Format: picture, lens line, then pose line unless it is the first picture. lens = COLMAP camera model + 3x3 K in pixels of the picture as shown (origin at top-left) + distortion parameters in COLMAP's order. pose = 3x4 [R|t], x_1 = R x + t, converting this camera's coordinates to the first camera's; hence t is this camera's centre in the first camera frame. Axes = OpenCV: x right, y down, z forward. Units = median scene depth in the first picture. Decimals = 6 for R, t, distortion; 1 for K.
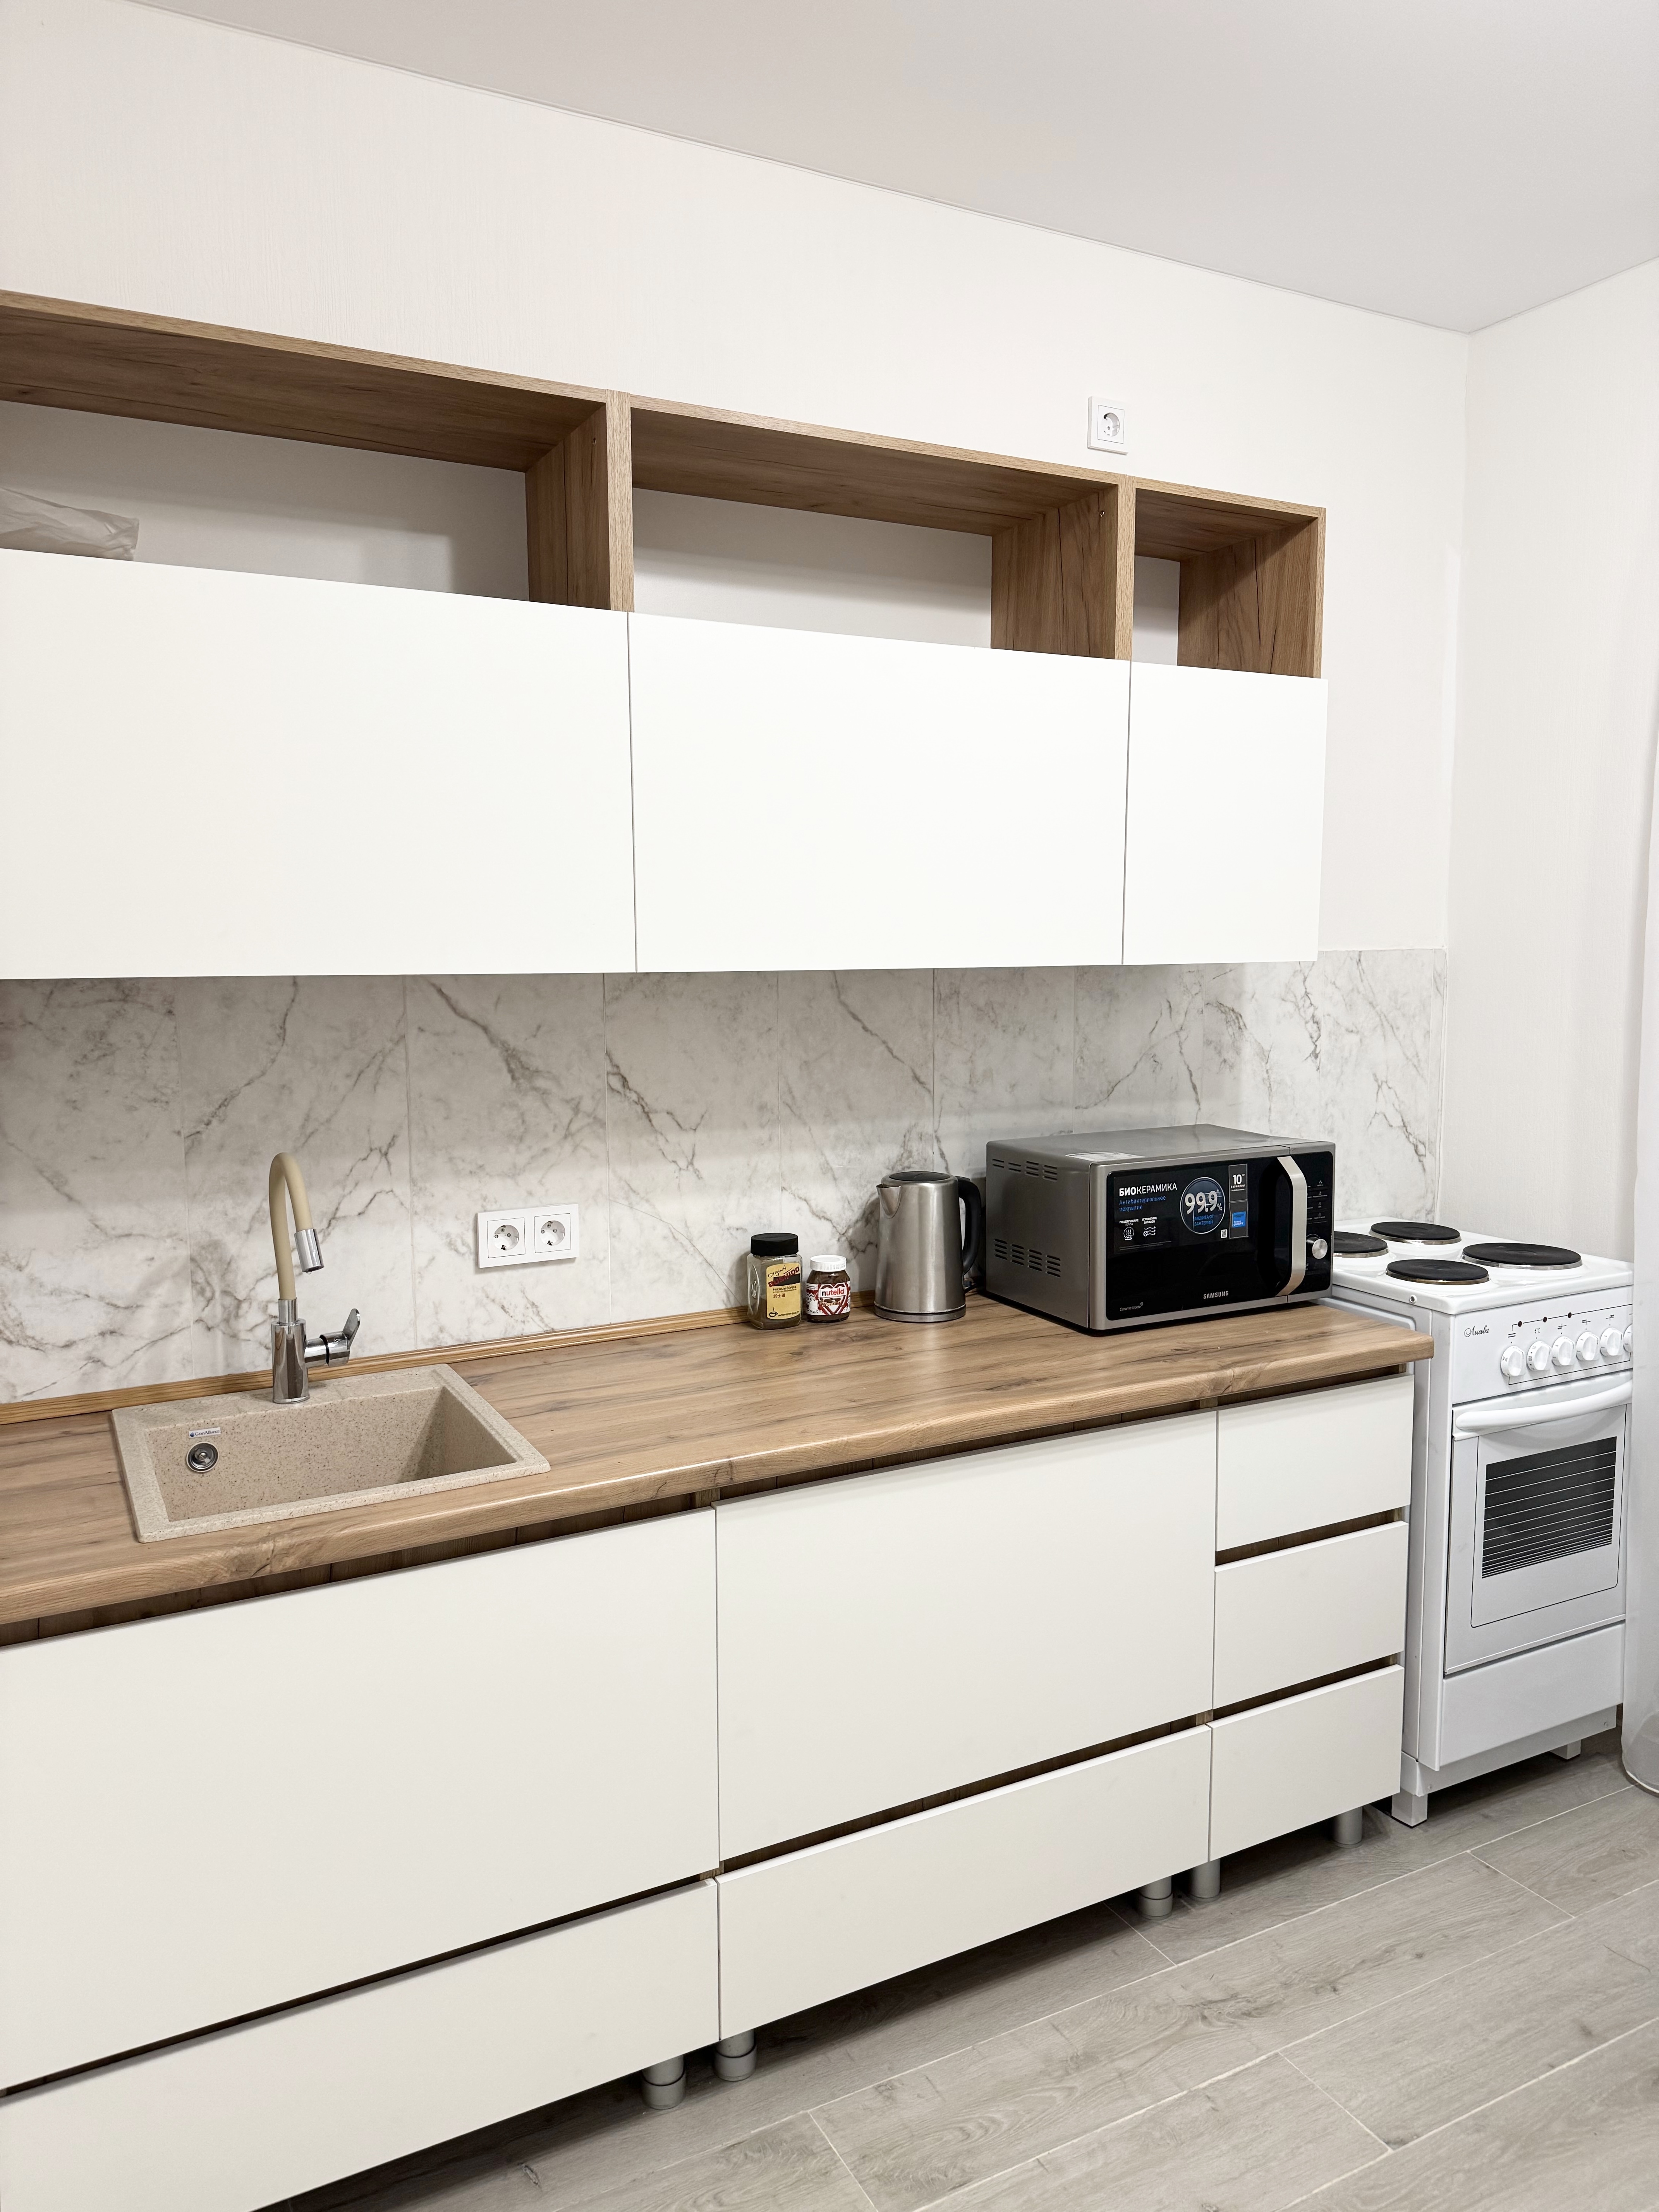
lens RADIAL K [[1559.7, 0, 824.0], [0, 1559.7, 1107.8], [0, 0, 1]] dist [0.127339, -0.175492]
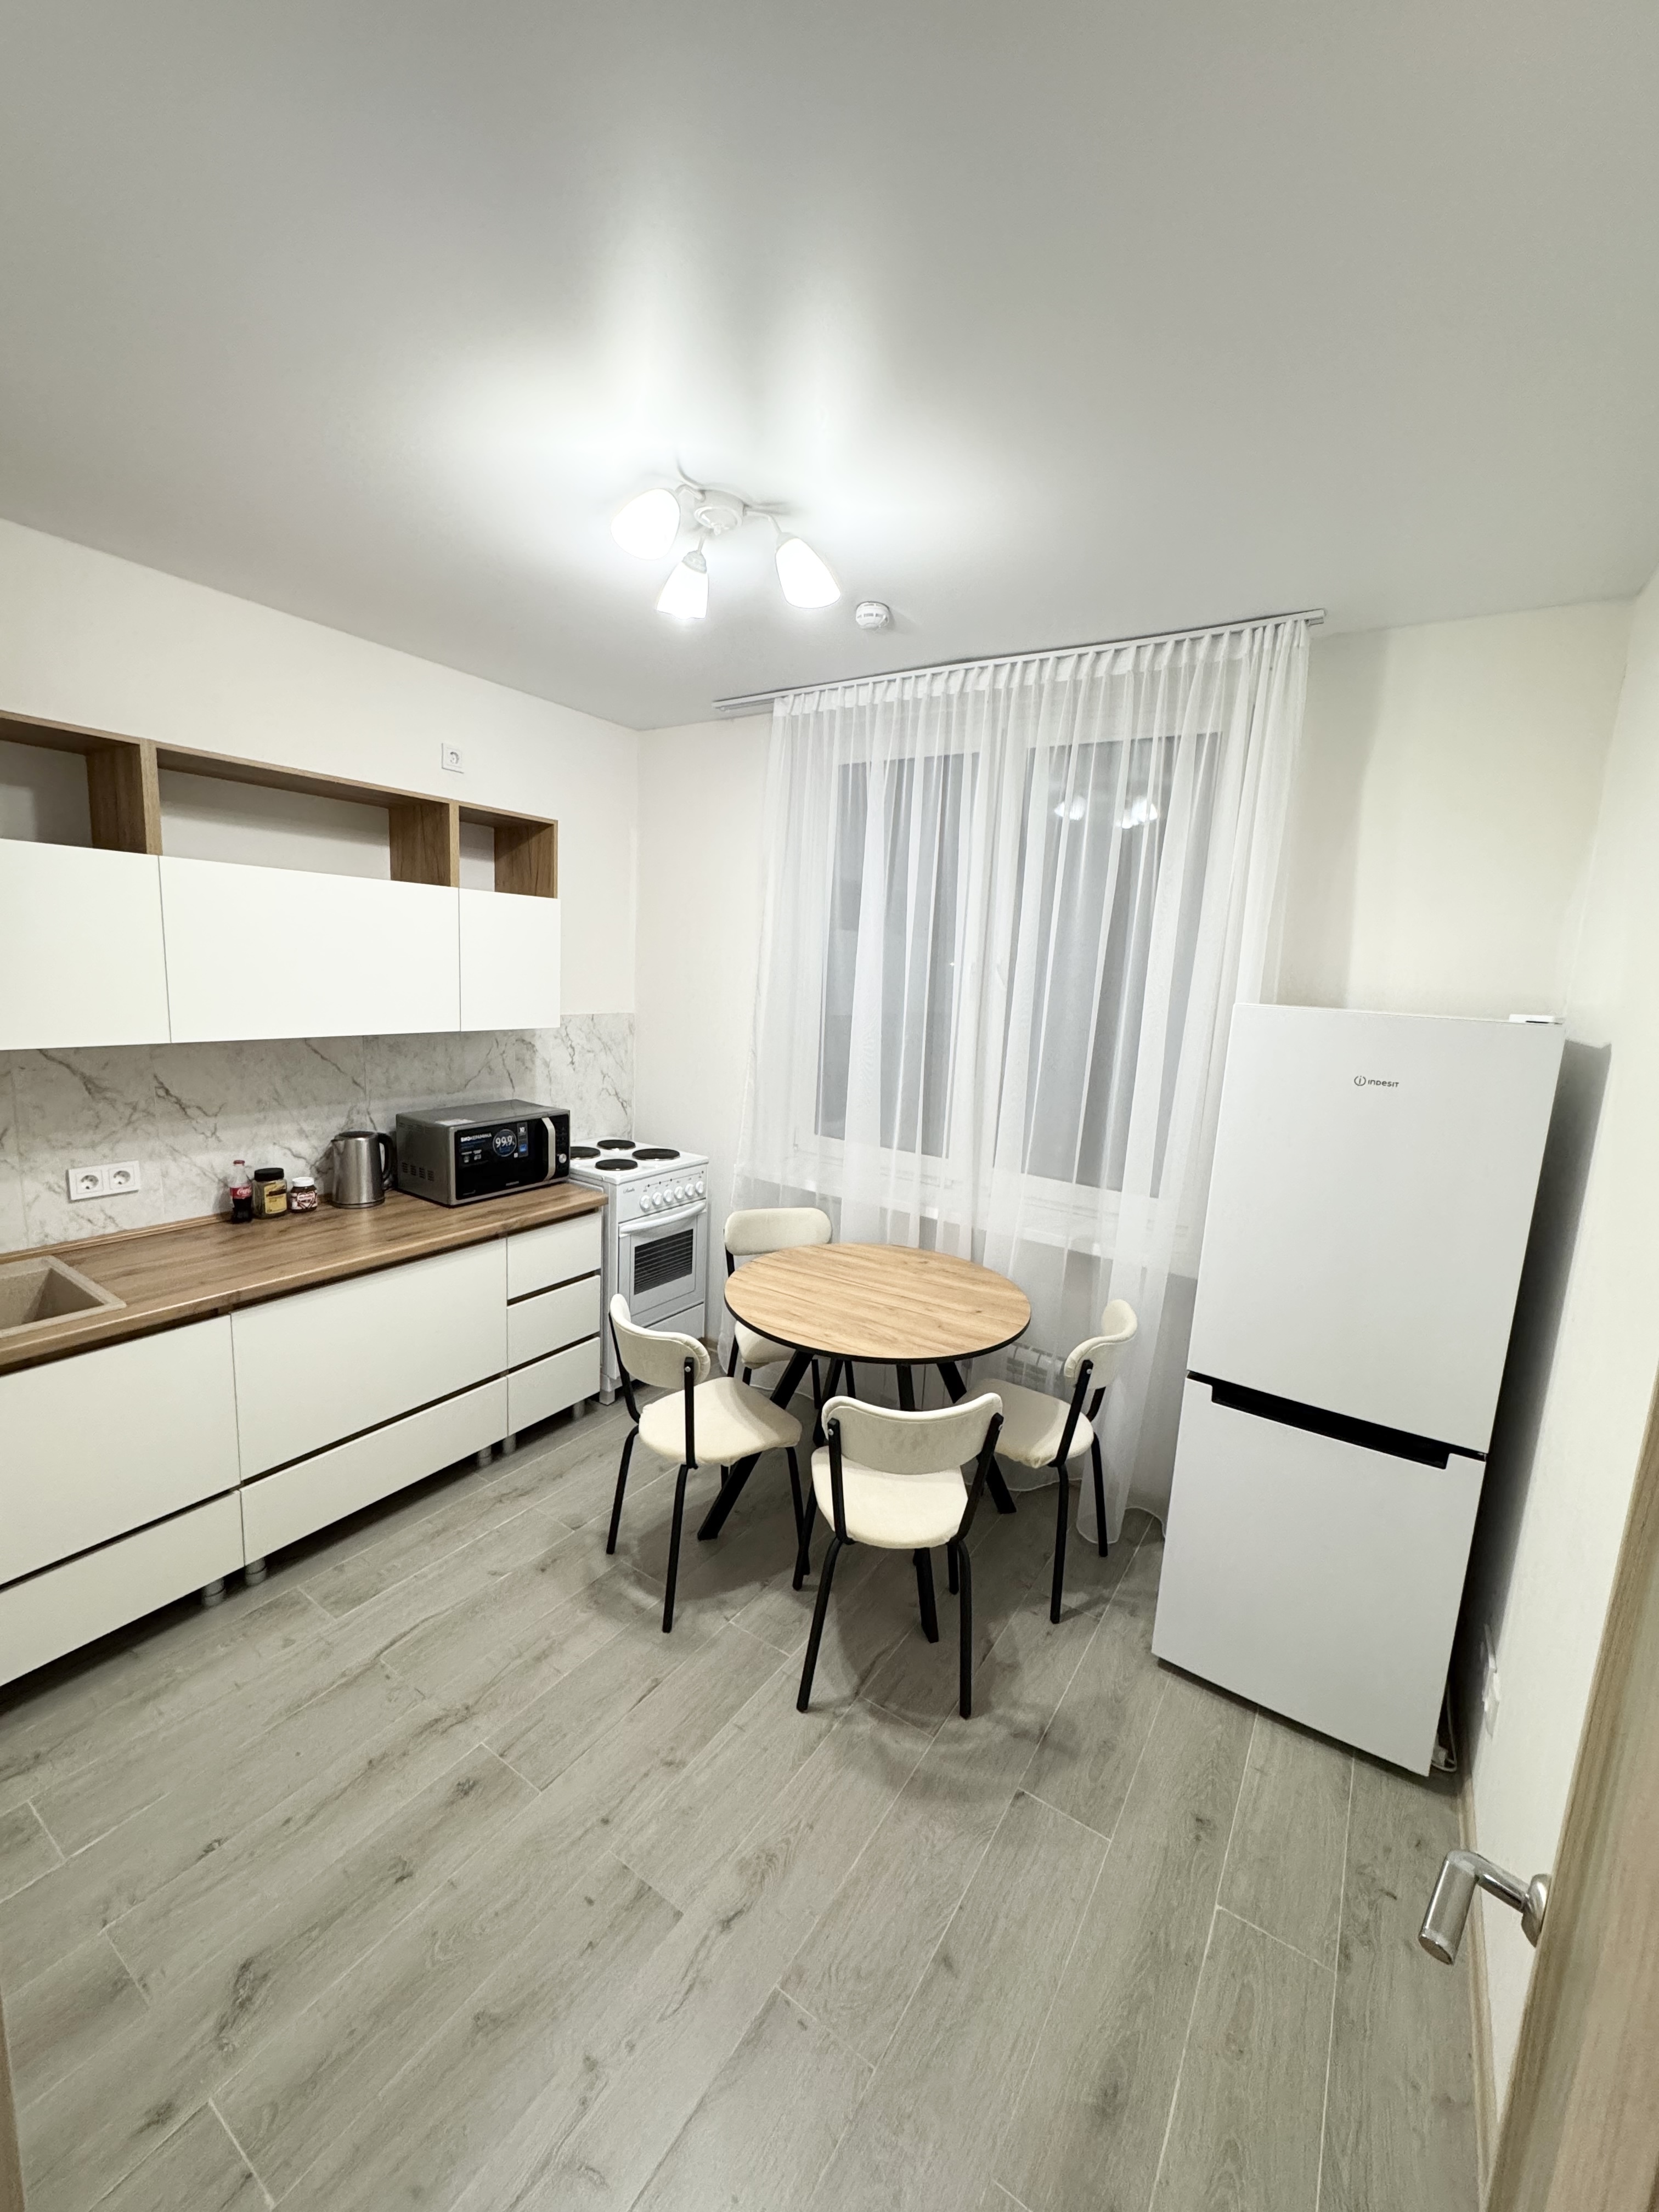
lens RADIAL K [[886.5, 0, 833.7], [0, 886.5, 1102.4], [0, 0, 1]] dist [-0.000344, 0.000614]
pose [[0.873896, -0.026796, 0.485373, 0.047702], [-0.002566, 0.998211, 0.059729, -0.066331], [-0.486105, -0.053443, 0.872265, -0.270120]]
